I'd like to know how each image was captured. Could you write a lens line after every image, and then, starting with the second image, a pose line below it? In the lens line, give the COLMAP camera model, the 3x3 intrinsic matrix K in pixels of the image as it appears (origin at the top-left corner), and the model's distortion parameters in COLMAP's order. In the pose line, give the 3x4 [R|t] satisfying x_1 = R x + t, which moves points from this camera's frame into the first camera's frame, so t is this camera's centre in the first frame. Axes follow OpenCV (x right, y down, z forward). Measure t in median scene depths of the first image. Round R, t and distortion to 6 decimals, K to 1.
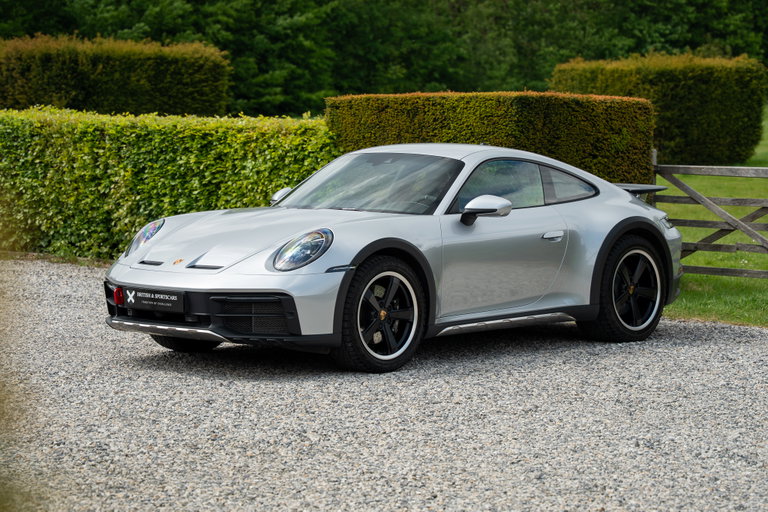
lens RADIAL K [[1997.9, 0, 414.2], [0, 1997.9, 254.2], [0, 0, 1]] dist [0.317872, -0.431721]
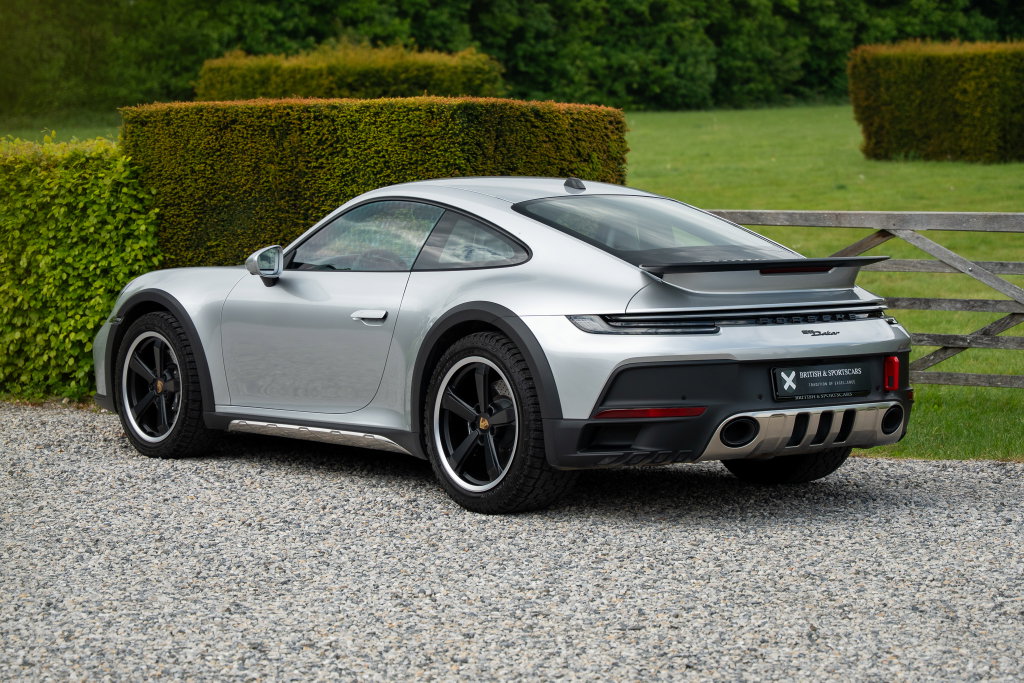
lens RADIAL K [[2763.8, 0, 532.8], [0, 2763.8, 343.0], [0, 0, 1]] dist [0.265857, 0.602900]
pose [[0.973373, -0.027660, 0.227553, -0.120230], [0.026289, 0.999613, 0.009054, -0.010004], [-0.227715, -0.002831, 0.973724, 0.133686]]
